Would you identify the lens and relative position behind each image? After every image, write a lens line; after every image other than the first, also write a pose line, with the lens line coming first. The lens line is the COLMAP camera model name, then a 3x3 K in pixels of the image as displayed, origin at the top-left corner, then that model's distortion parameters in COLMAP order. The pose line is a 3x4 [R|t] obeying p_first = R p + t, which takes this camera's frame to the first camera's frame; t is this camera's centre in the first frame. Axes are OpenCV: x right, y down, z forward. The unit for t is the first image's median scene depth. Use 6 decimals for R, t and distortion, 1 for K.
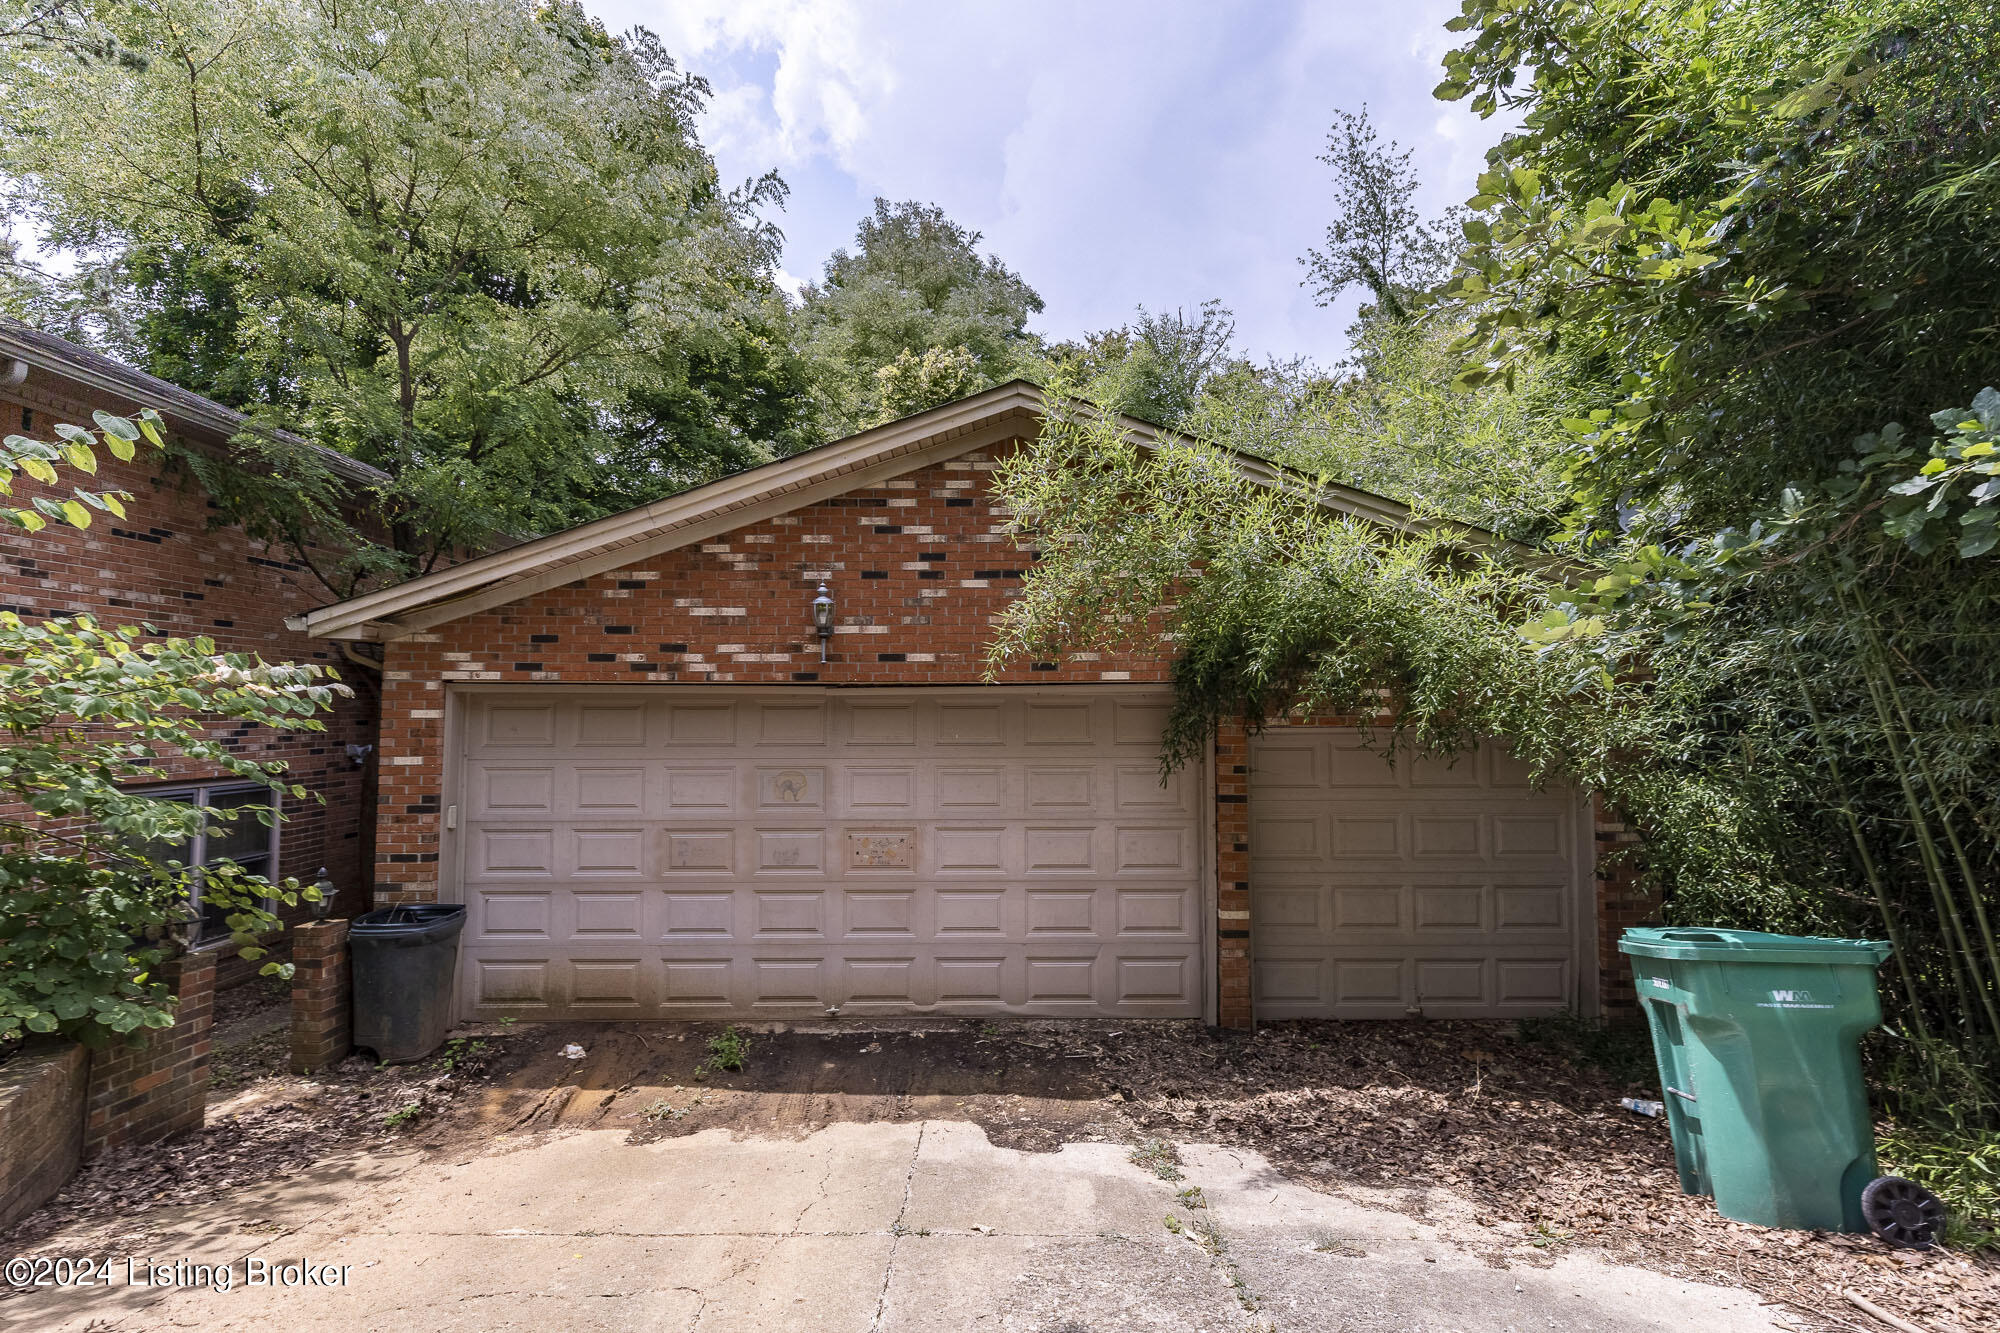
lens RADIAL K [[928.9, 0, 997.4], [0, 928.9, 660.6], [0, 0, 1]] dist [0.008164, -0.000428]
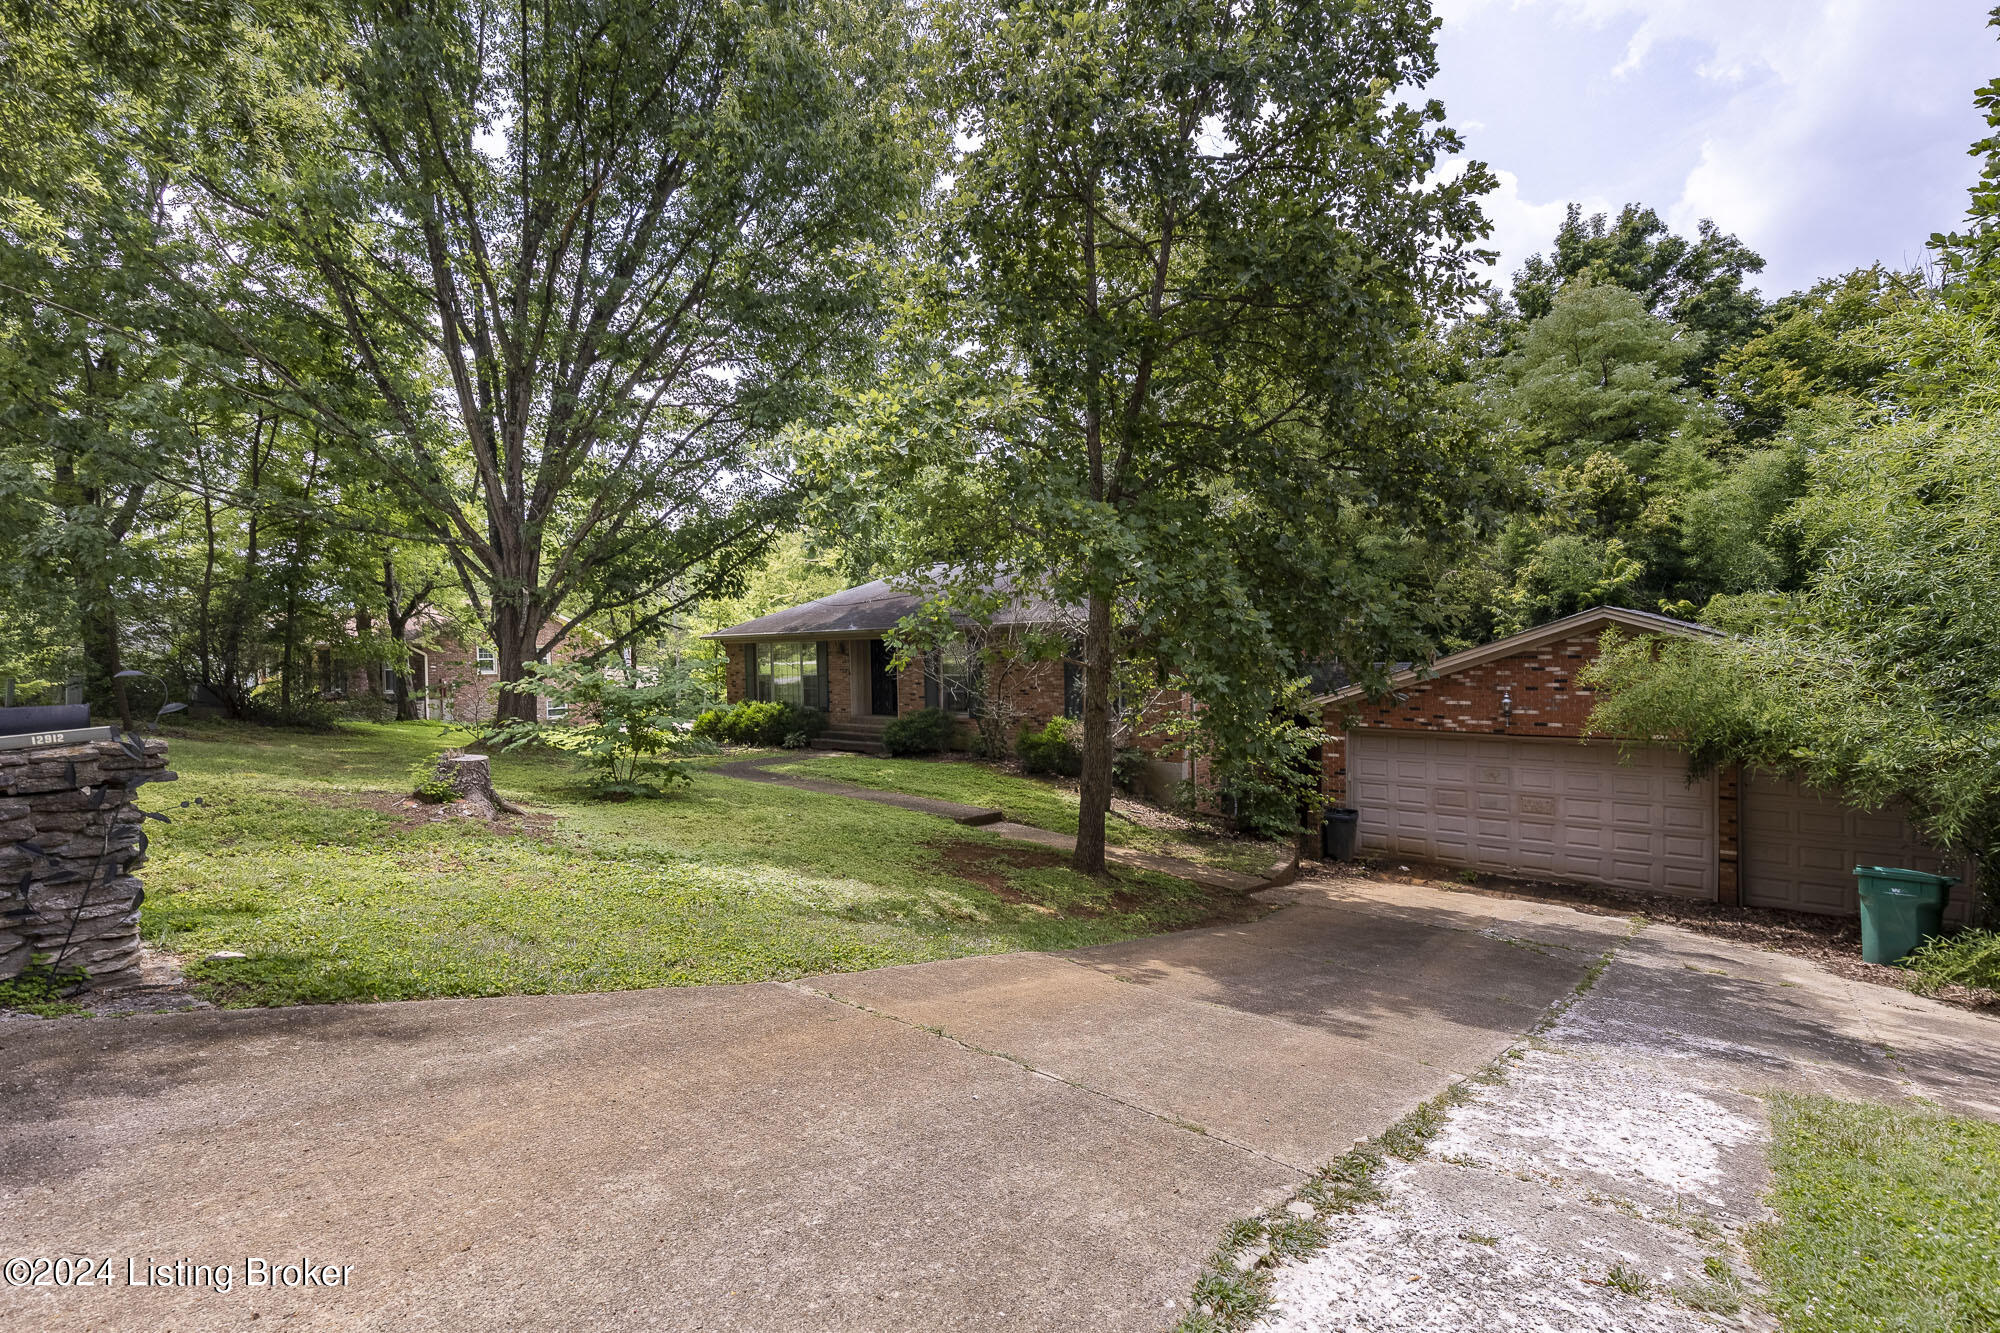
lens RADIAL K [[928.9, 0, 992.6], [0, 928.9, 672.8], [0, 0, 1]] dist [0.008164, -0.000428]
pose [[0.765843, 0.006301, -0.642997, 0.331607], [0.056076, 0.995488, 0.076546, -0.384103], [0.640578, -0.094679, 0.762034, -1.628439]]
